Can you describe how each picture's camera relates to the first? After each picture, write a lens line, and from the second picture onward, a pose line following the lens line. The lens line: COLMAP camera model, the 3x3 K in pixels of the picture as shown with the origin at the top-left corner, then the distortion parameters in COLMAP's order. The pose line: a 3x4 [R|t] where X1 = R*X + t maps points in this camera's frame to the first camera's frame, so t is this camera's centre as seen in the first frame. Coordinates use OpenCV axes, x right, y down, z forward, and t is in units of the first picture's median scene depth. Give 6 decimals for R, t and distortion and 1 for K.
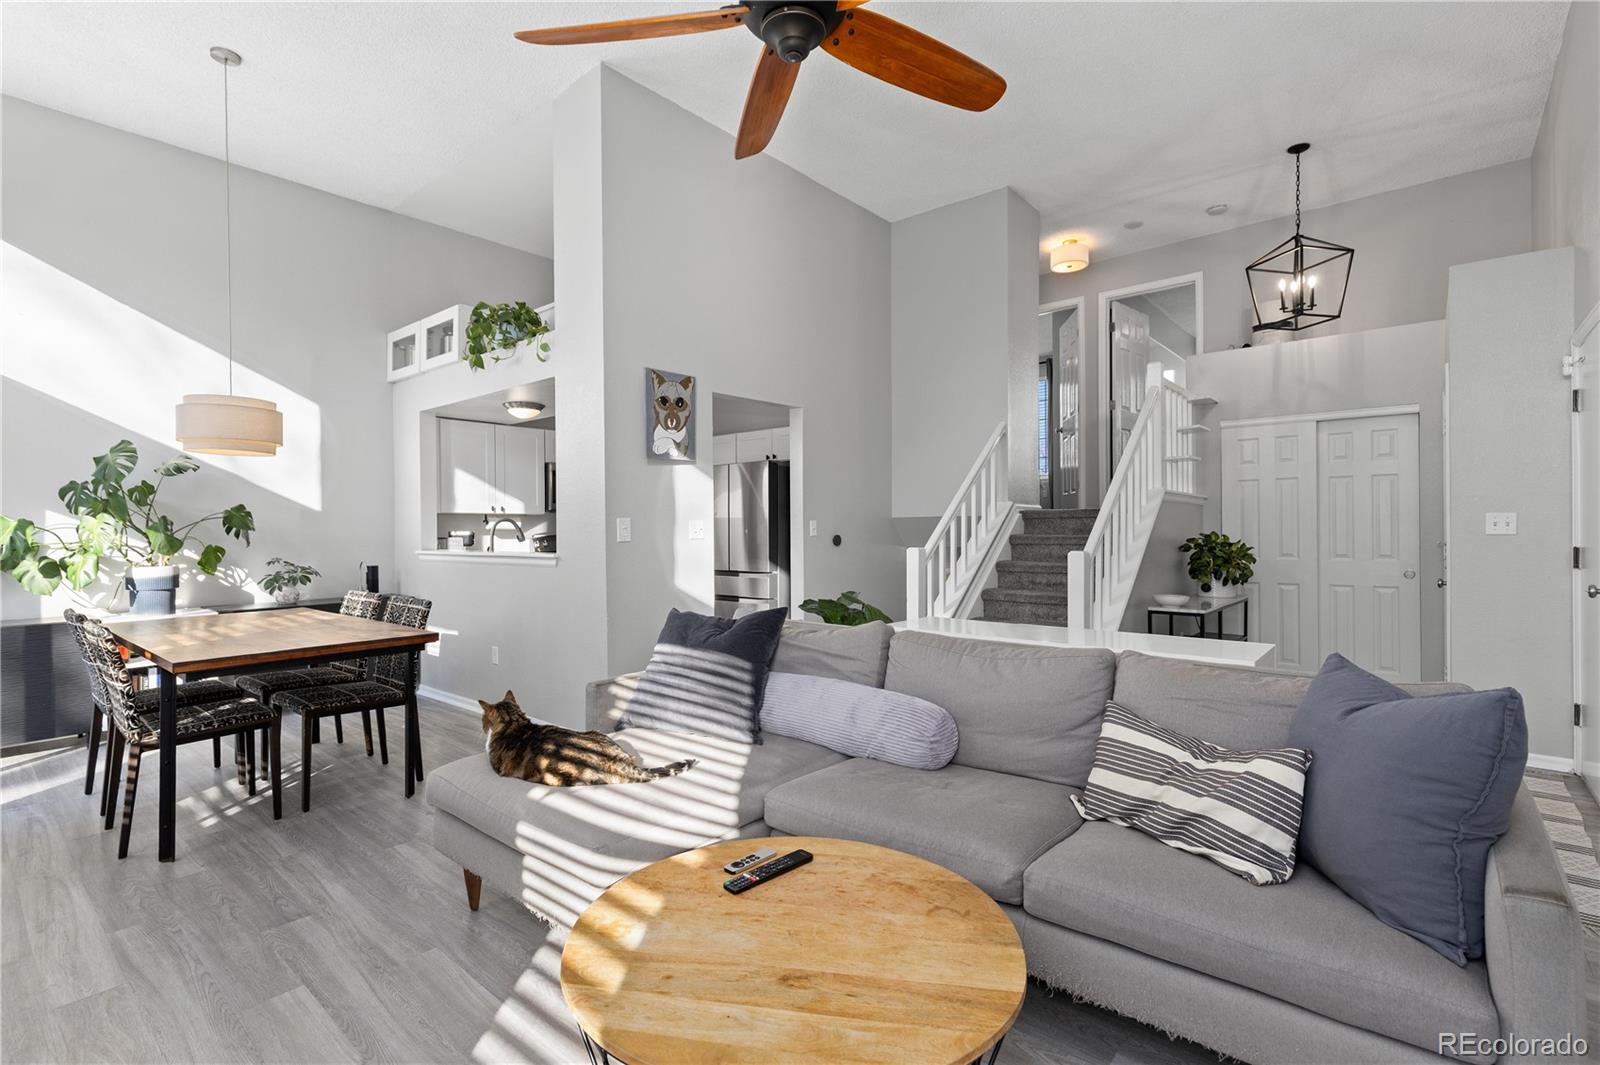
lens RADIAL K [[734.1, 0, 794.0], [0, 734.1, 527.3], [0, 0, 1]] dist [0.014047, -0.001722]
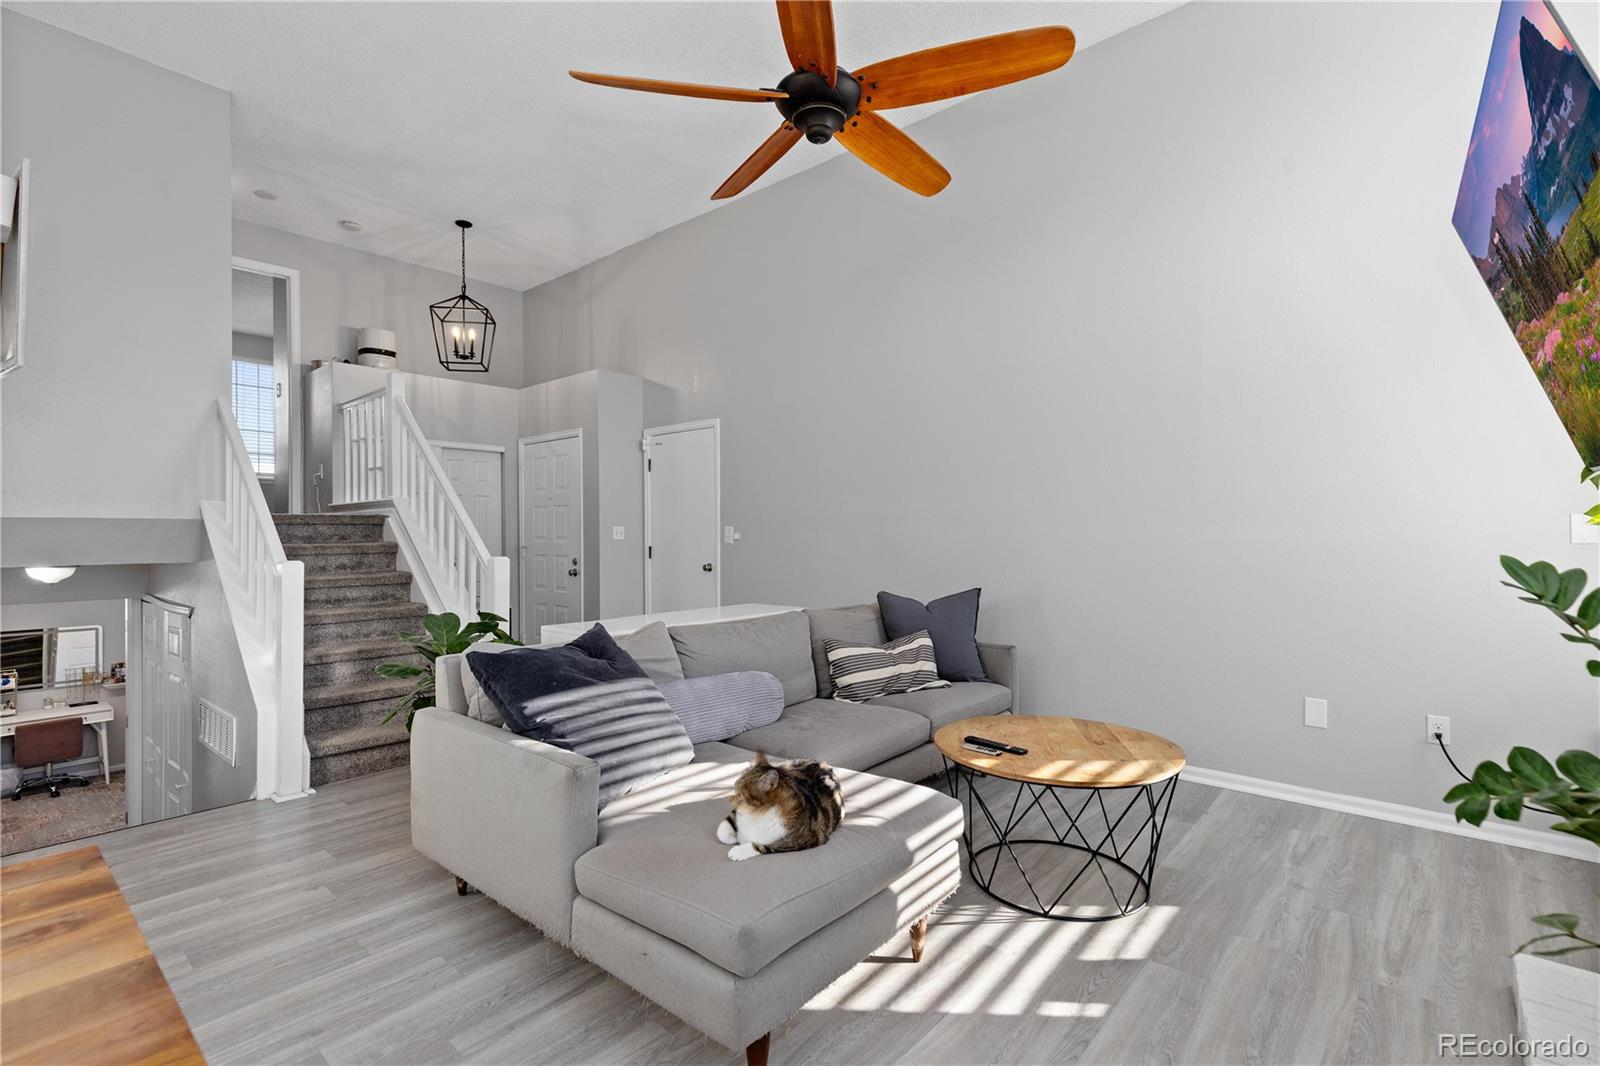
lens RADIAL K [[734.1, 0, 788.0], [0, 734.1, 533.0], [0, 0, 1]] dist [0.014047, -0.001722]
pose [[0.021011, 0.007305, 0.999753, -0.513312], [0.002400, 0.999970, -0.007357, 0.005811], [-0.999776, 0.002554, 0.020993, 0.442345]]
